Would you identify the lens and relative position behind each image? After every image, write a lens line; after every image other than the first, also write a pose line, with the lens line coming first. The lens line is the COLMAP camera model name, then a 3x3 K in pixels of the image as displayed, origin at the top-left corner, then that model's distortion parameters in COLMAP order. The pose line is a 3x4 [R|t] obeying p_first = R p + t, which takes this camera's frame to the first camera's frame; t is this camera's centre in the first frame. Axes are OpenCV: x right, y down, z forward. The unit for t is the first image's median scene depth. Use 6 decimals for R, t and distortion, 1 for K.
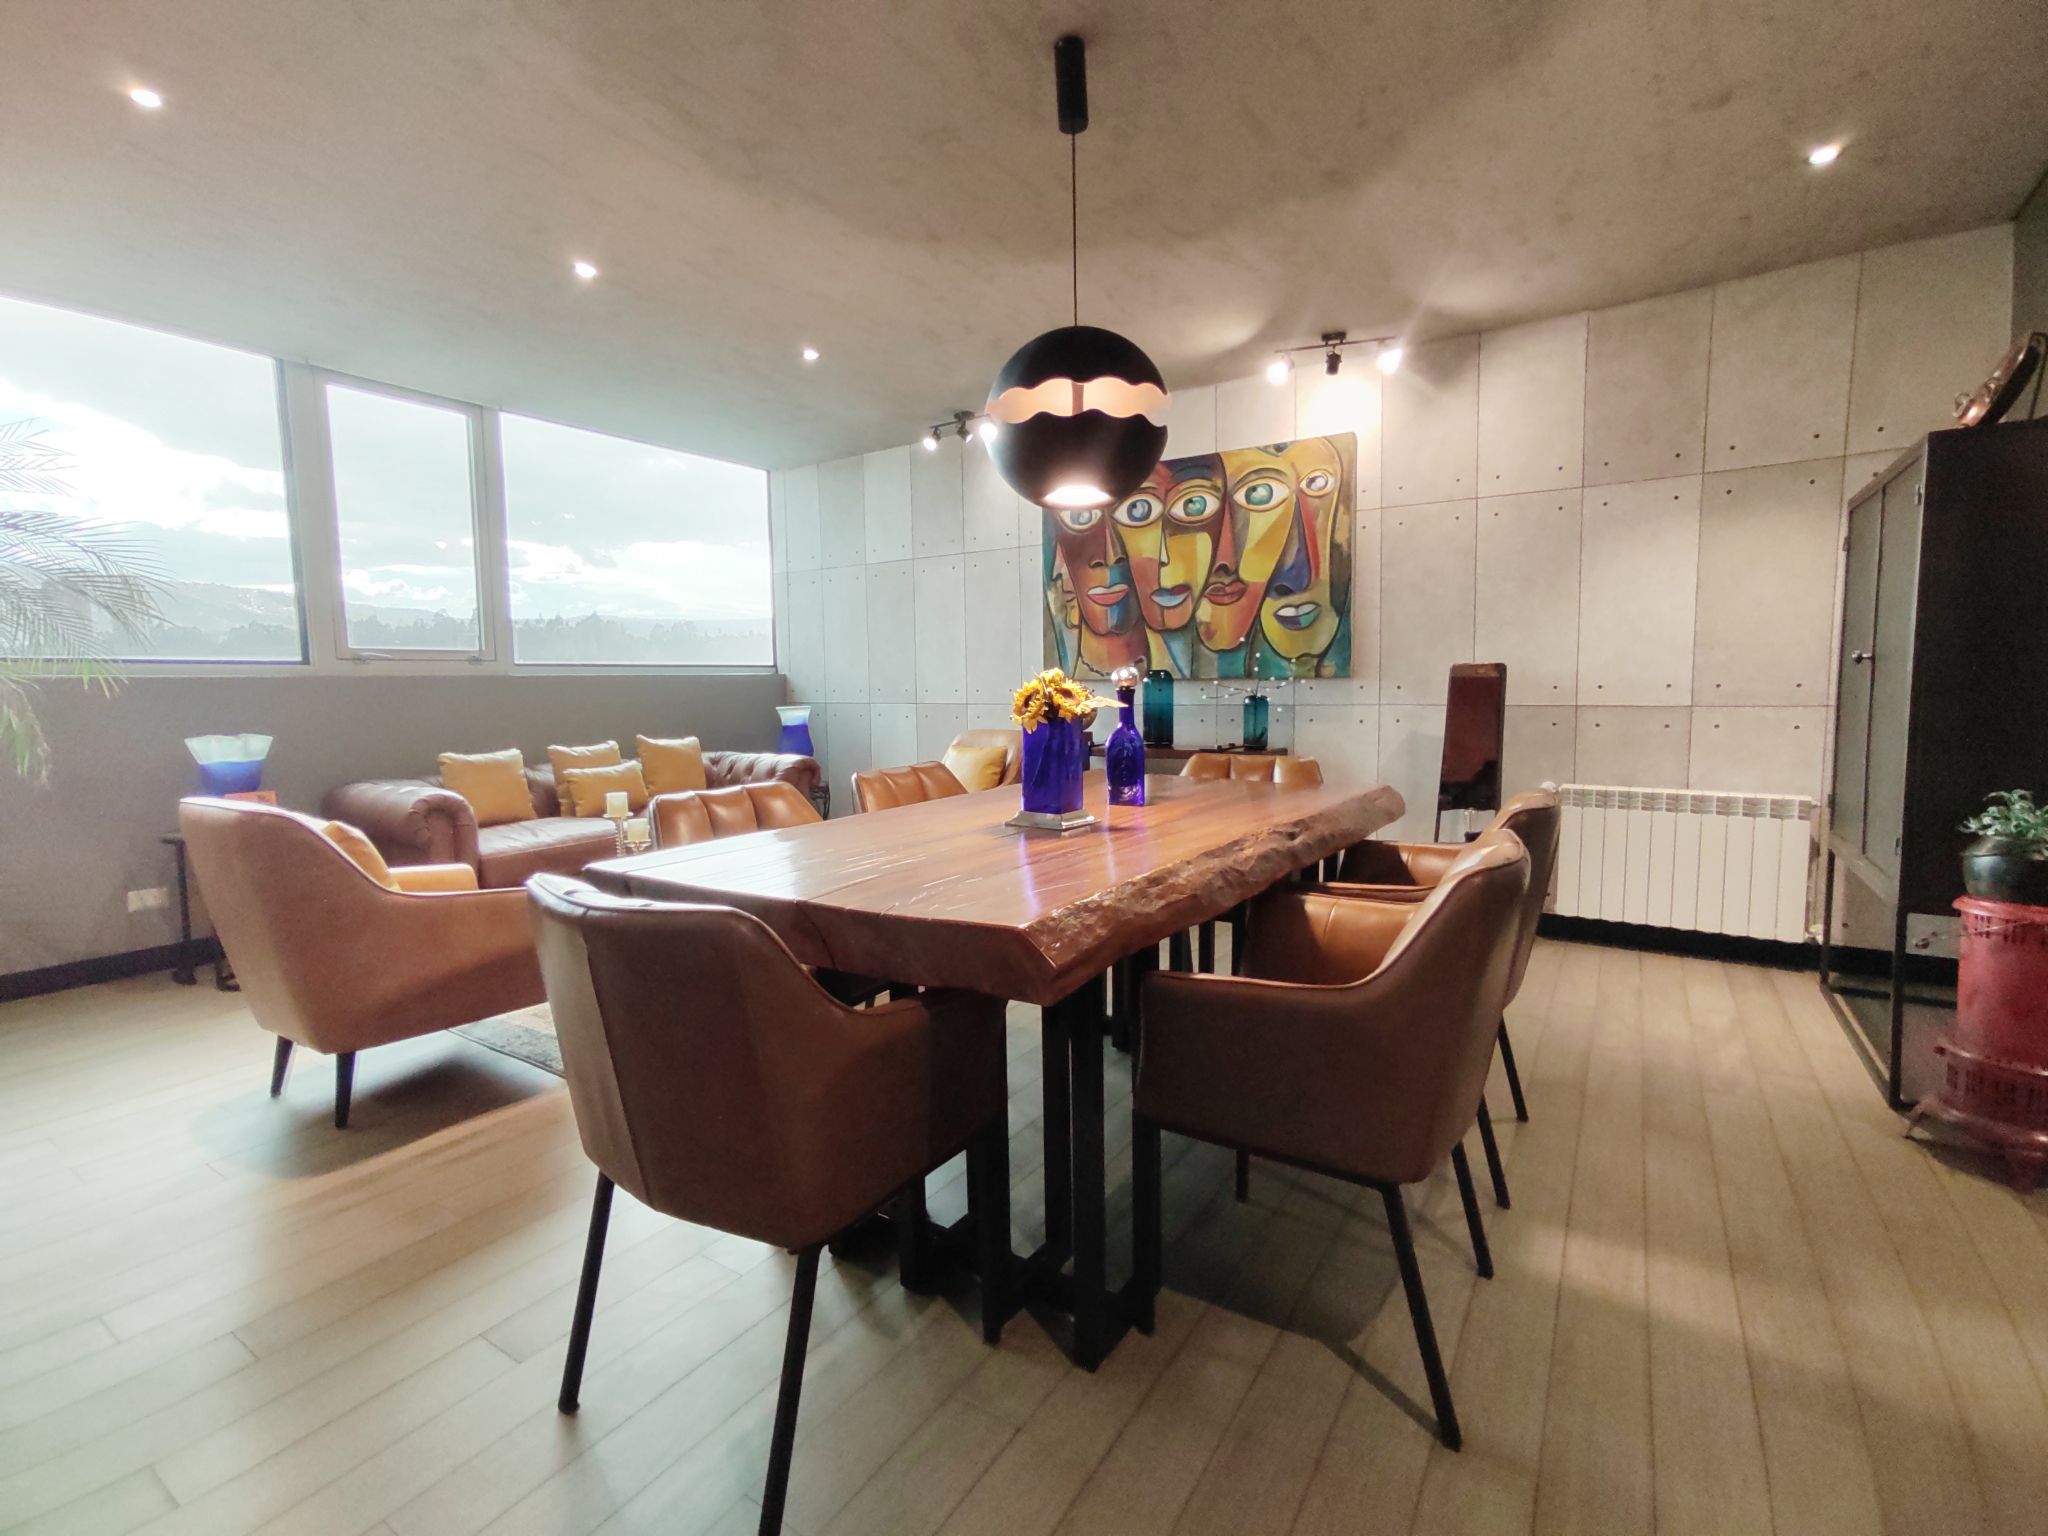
lens RADIAL K [[944.2, 0, 1017.1], [0, 944.2, 761.0], [0, 0, 1]] dist [-0.046680, 0.046550]
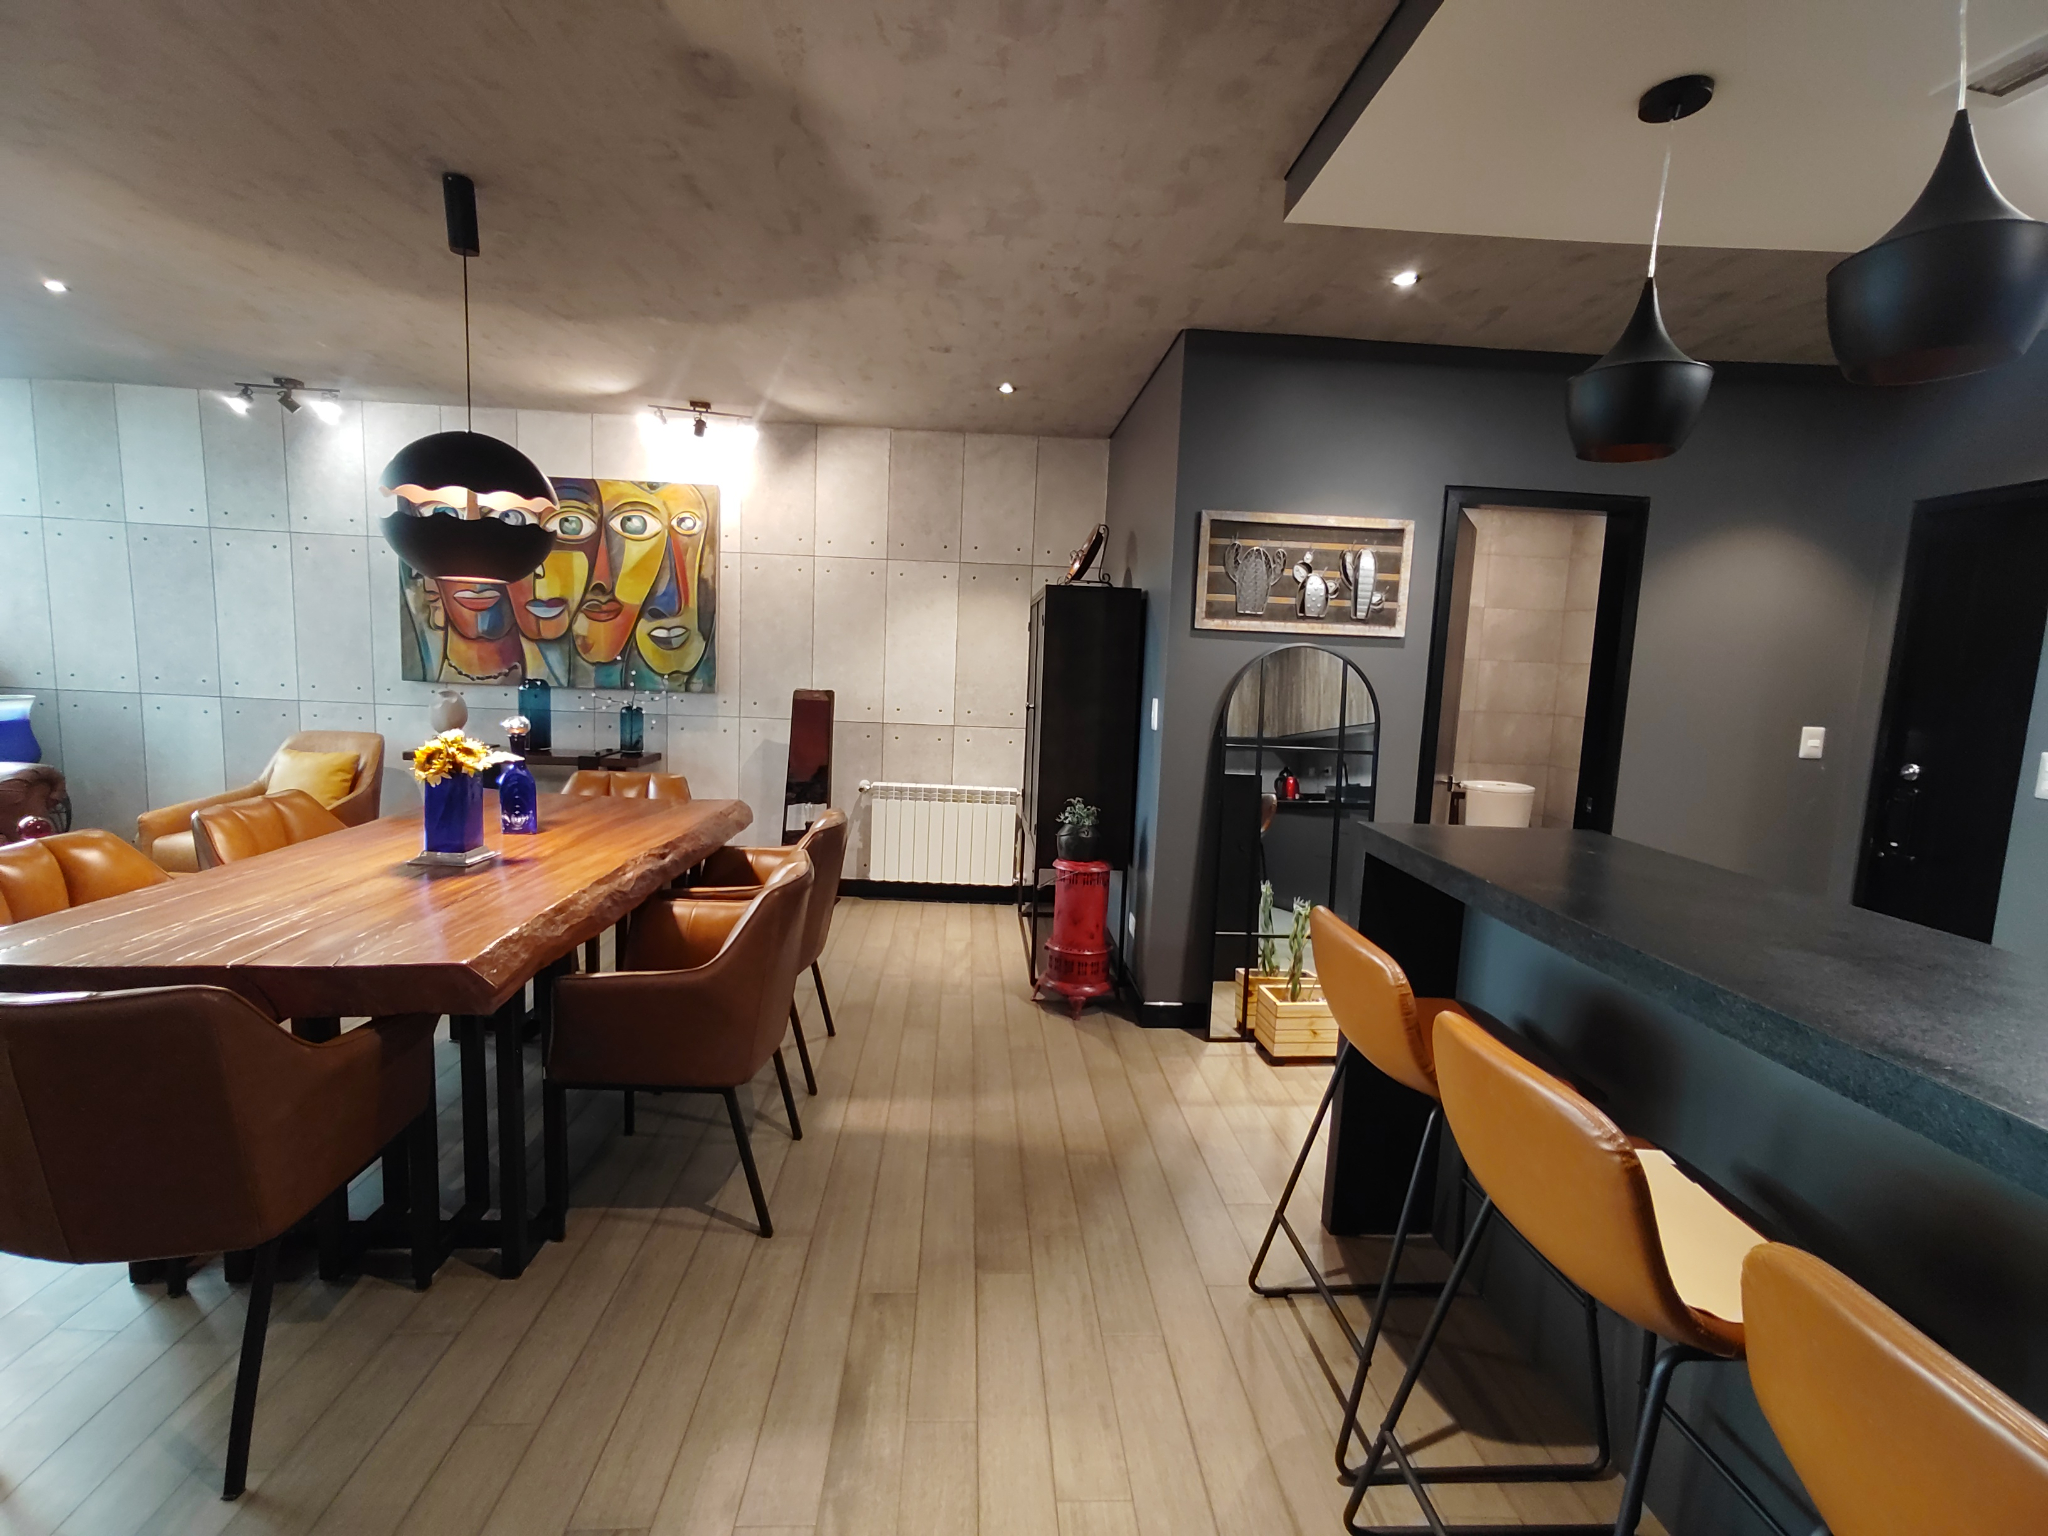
lens RADIAL K [[944.2, 0, 1017.1], [0, 944.2, 761.0], [0, 0, 1]] dist [-0.046680, 0.046550]
pose [[0.802433, -0.019911, 0.596410, -0.045347], [-0.004290, 0.999225, 0.039131, -0.051974], [-0.596727, -0.033959, 0.801726, -0.171593]]
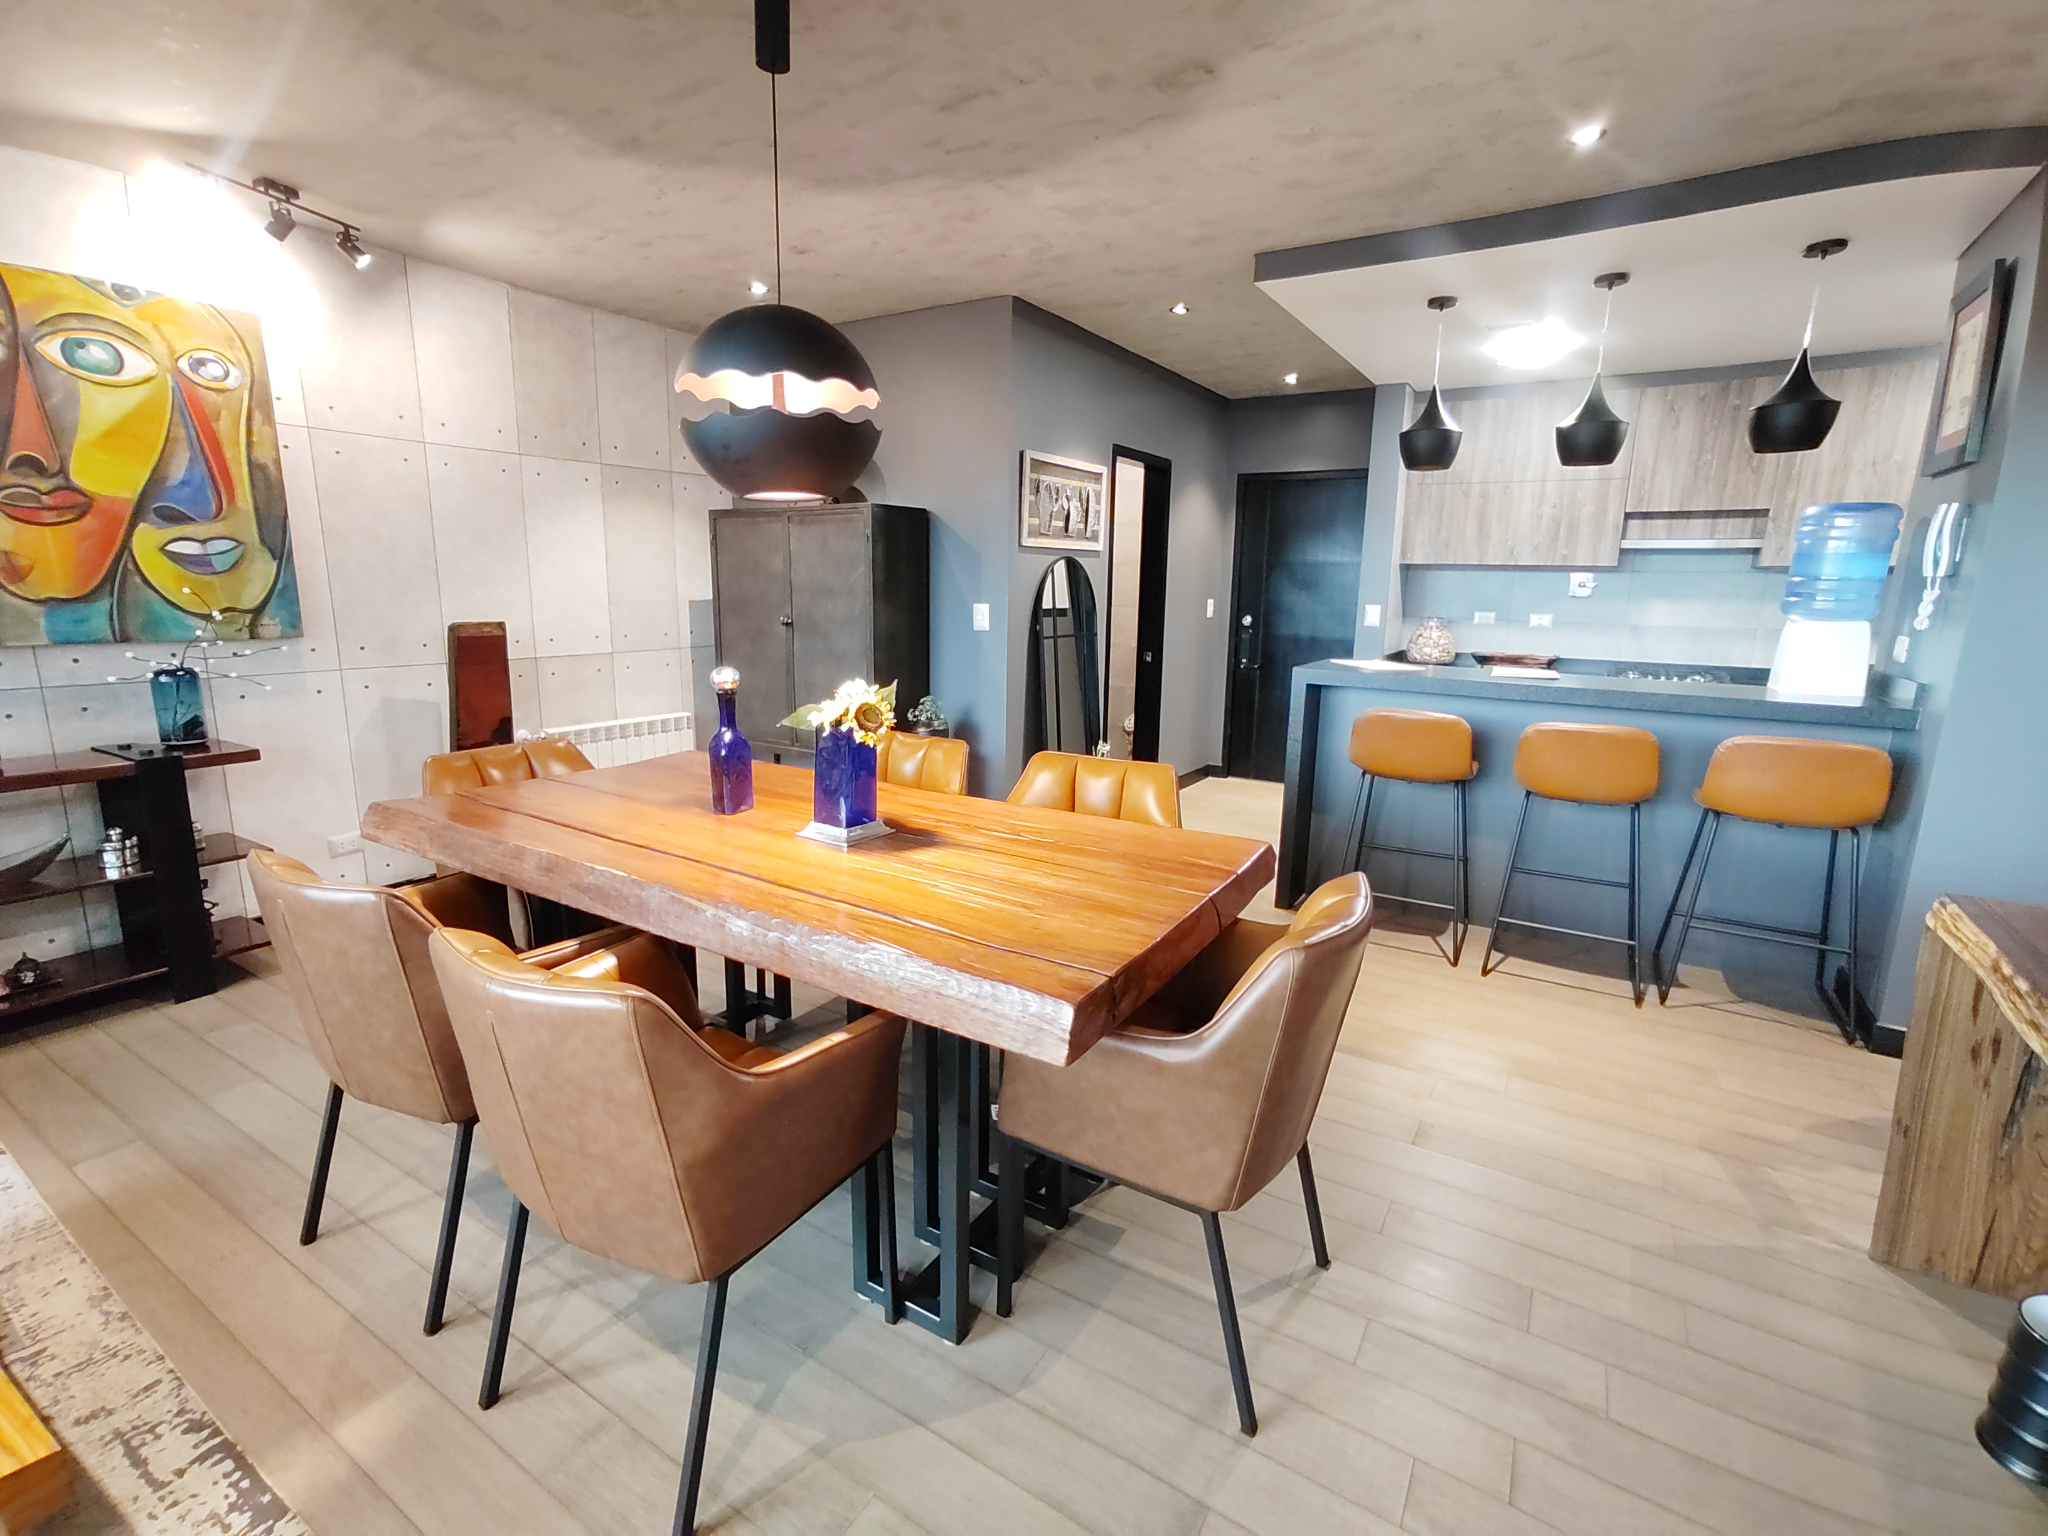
lens RADIAL K [[944.2, 0, 1017.1], [0, 944.2, 761.0], [0, 0, 1]] dist [-0.046680, 0.046550]
pose [[-0.028944, -0.176257, 0.983919, -0.463894], [0.067581, 0.981734, 0.177853, -0.086611], [-0.997294, 0.071642, -0.016504, 0.411346]]
